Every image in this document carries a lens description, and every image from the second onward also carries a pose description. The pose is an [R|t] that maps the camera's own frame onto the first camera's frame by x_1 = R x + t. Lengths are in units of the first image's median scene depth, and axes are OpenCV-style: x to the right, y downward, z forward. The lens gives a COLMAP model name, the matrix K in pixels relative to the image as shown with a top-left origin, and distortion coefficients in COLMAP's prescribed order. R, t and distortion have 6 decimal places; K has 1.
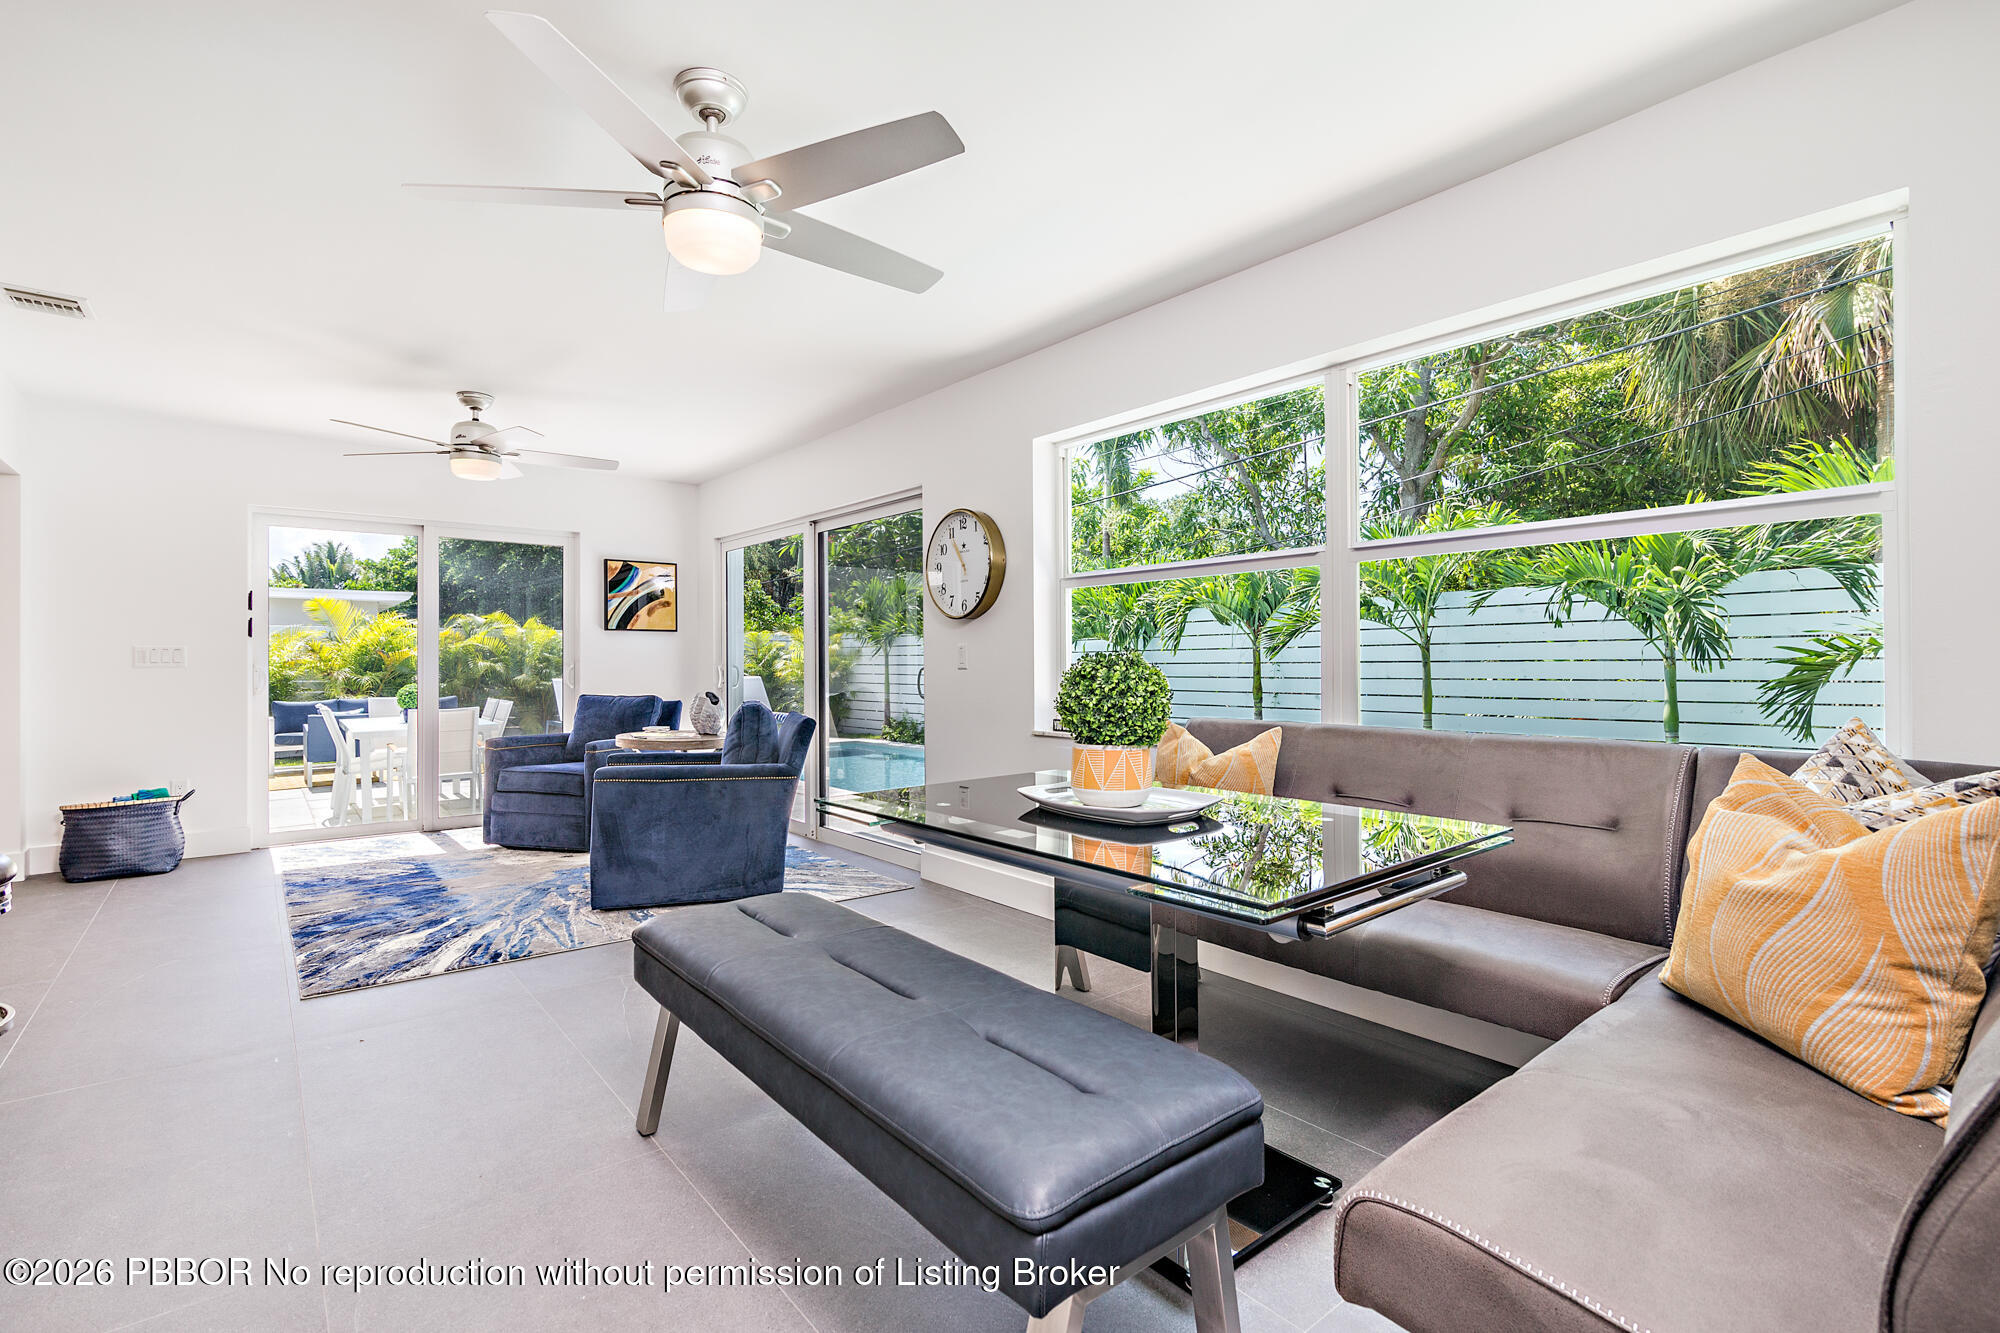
lens RADIAL K [[905.5, 0, 1000.0], [0, 905.5, 666.5], [0, 0, 1]] dist [0.001552, 0.000427]
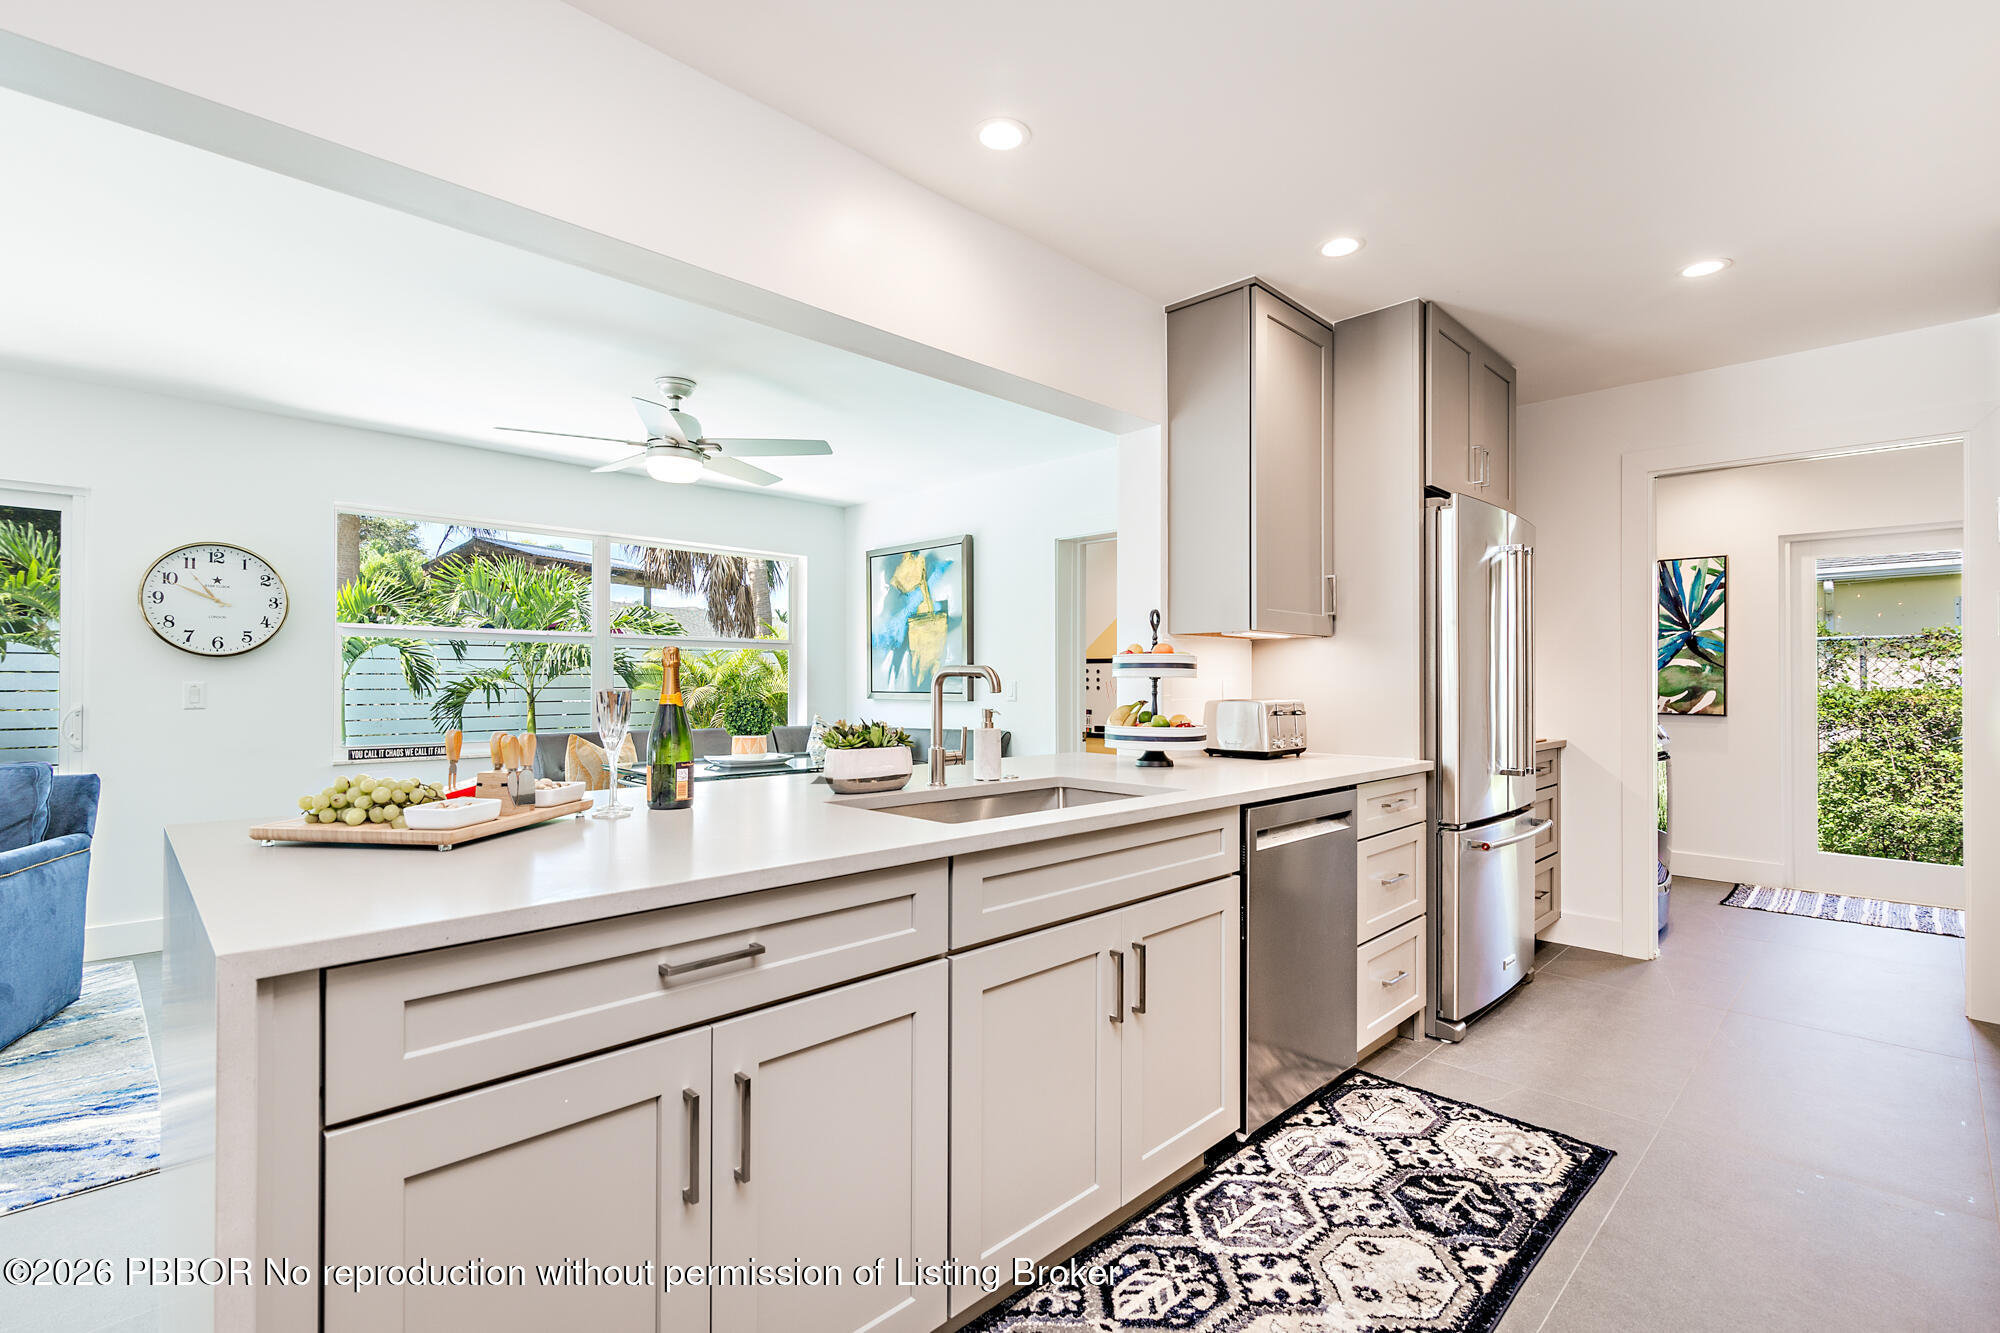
lens RADIAL K [[920.5, 0, 999.9], [0, 920.5, 681.3], [0, 0, 1]] dist [-0.000644, 0.000410]
pose [[-0.082001, 0.002830, 0.996628, -0.716051], [-0.000851, 0.999995, -0.002910, -0.015447], [-0.996632, -0.001087, -0.081998, 0.164999]]
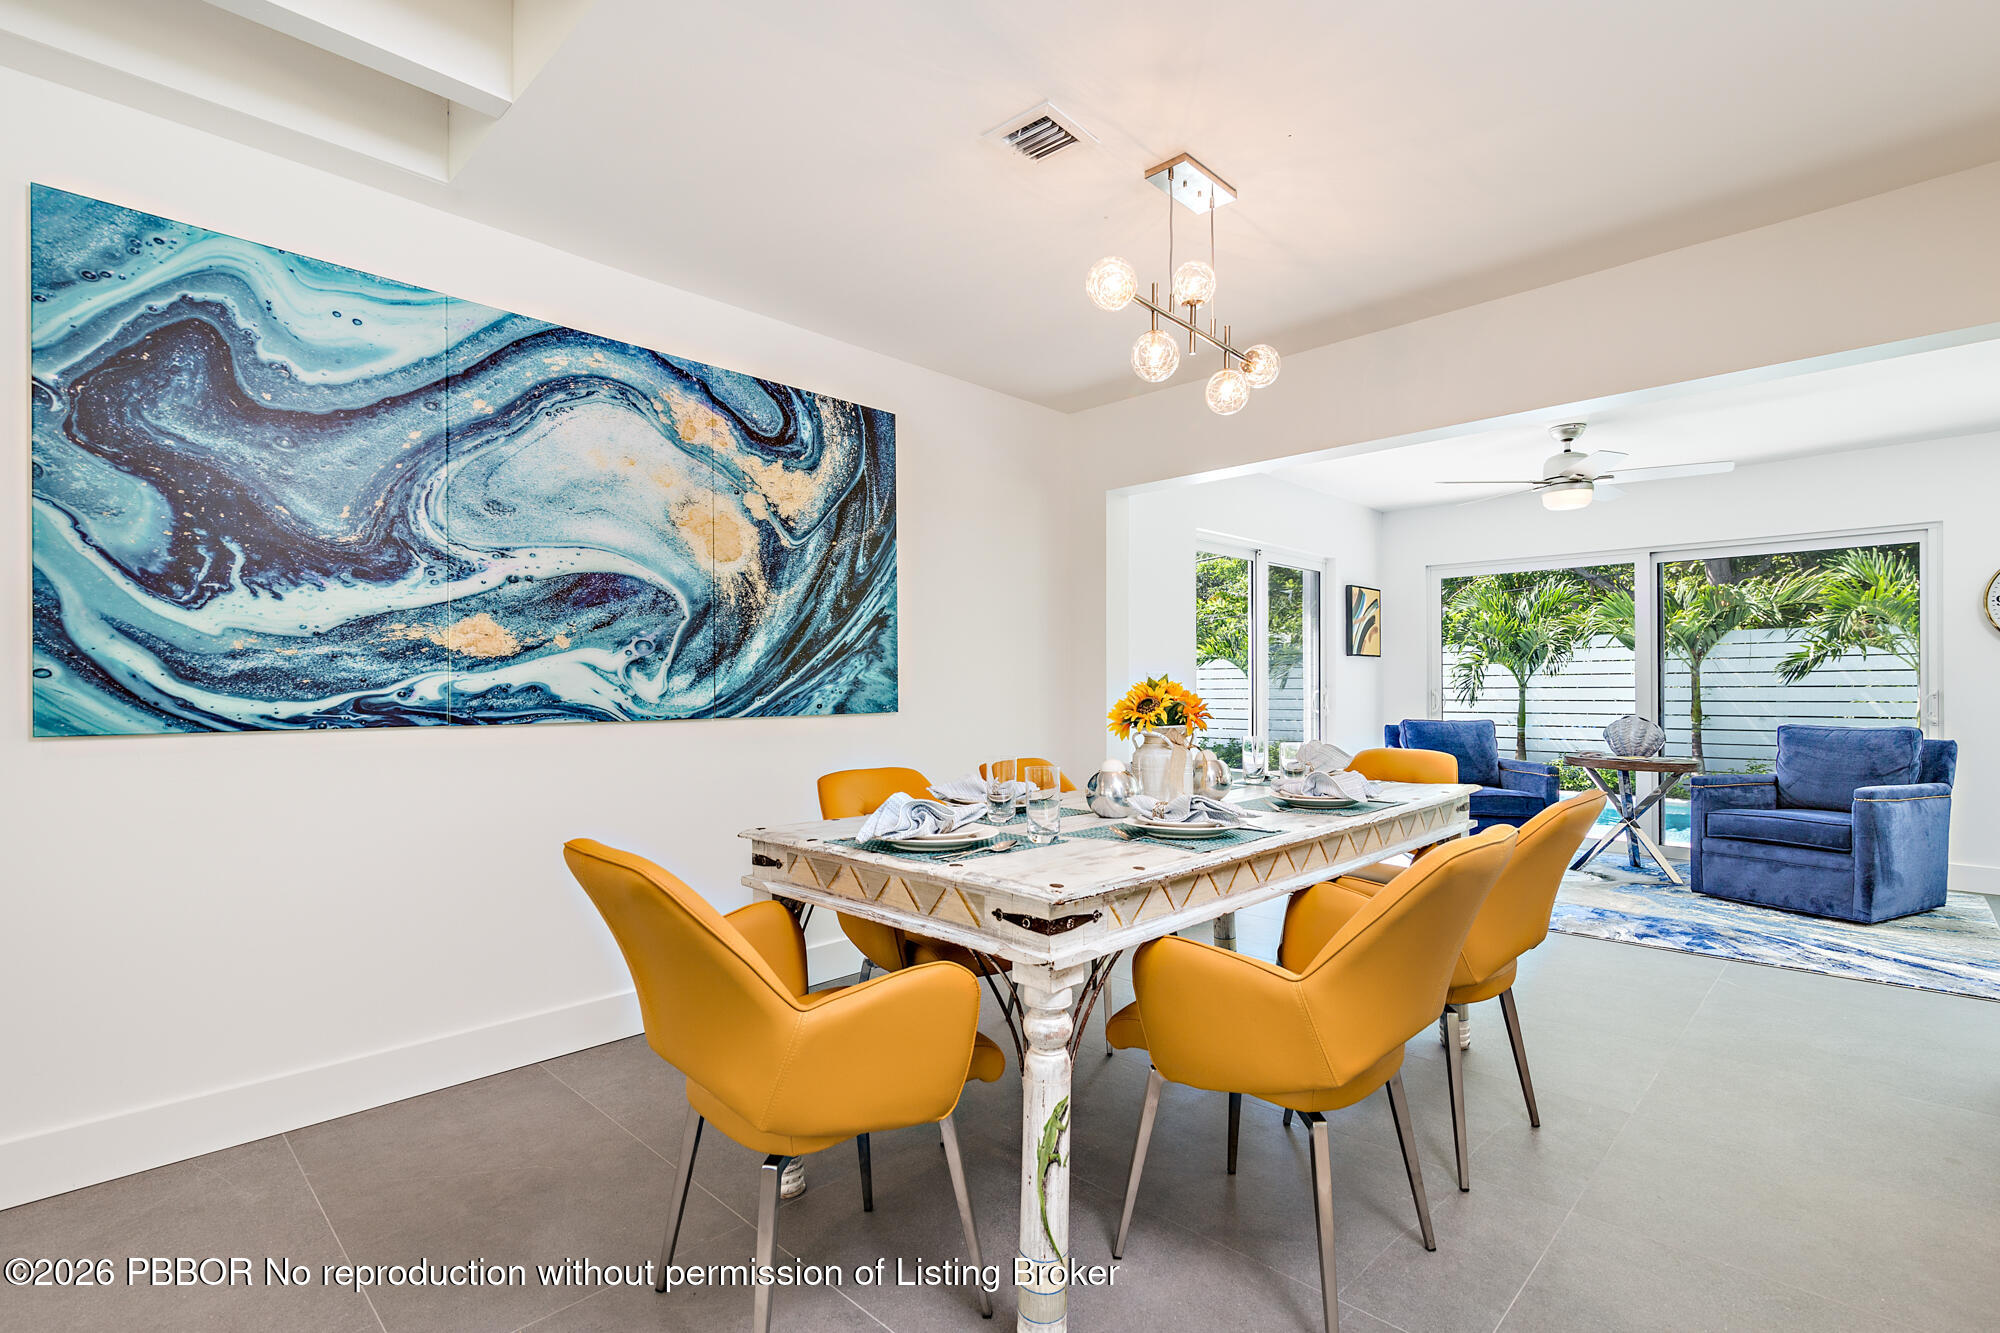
lens RADIAL K [[920.5, 0, 999.9], [0, 920.5, 681.3], [0, 0, 1]] dist [-0.000644, 0.000410]
pose [[0.995216, -0.000702, 0.097697, -0.931784], [0.001778, 0.999939, -0.010927, -0.001065], [-0.097683, 0.011049, 0.995156, 0.017526]]
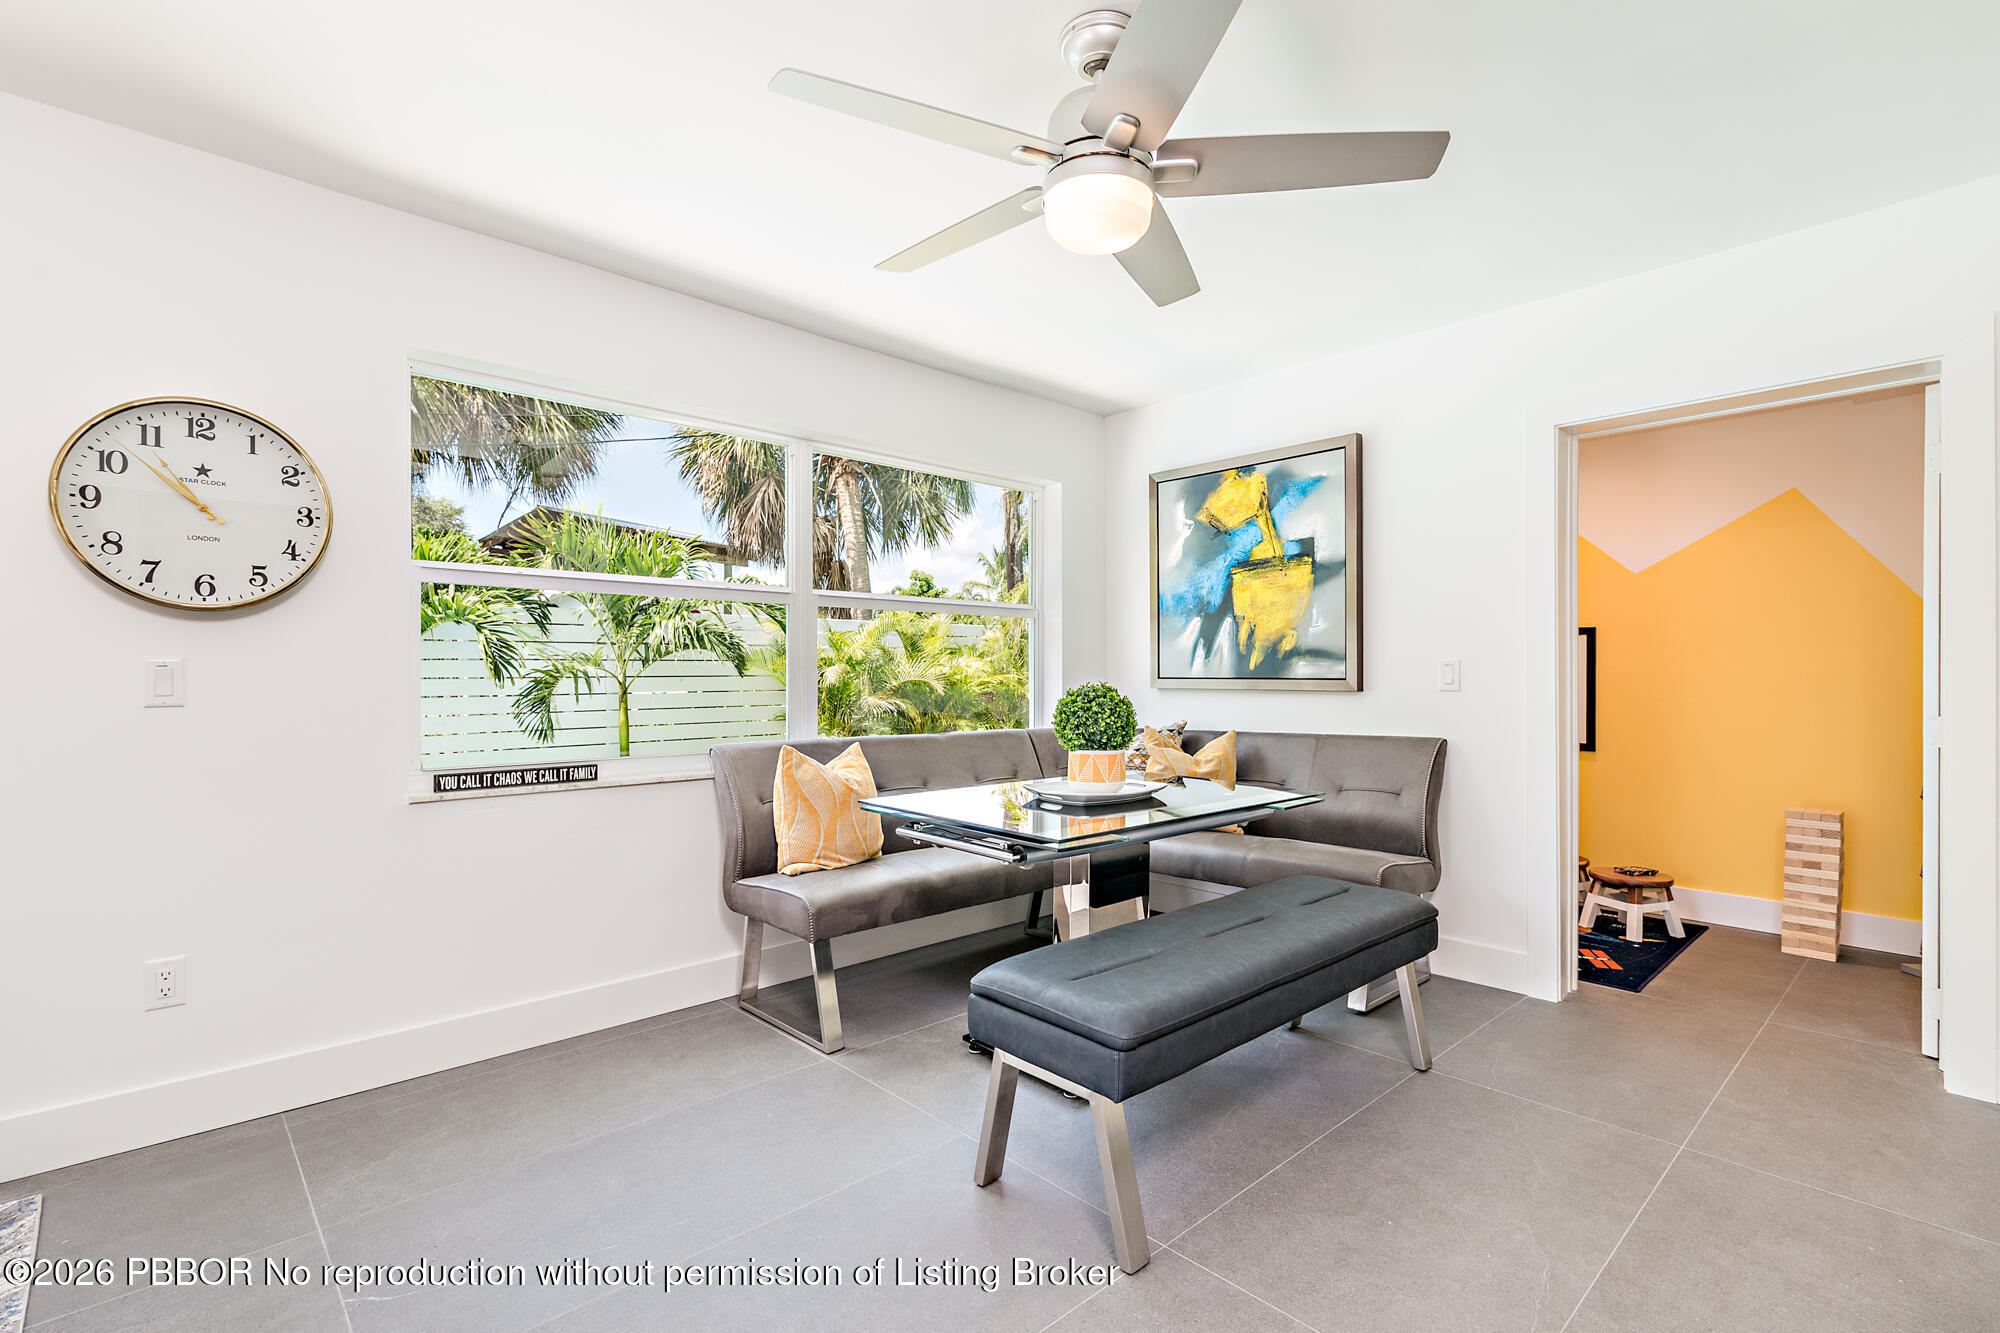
lens RADIAL K [[920.5, 0, 999.9], [0, 920.5, 681.3], [0, 0, 1]] dist [-0.000644, 0.000410]
pose [[-0.050538, -0.006712, 0.998700, -0.393131], [0.001530, 0.999976, 0.006798, -0.009315], [-0.998721, 0.001872, -0.050527, 0.374352]]
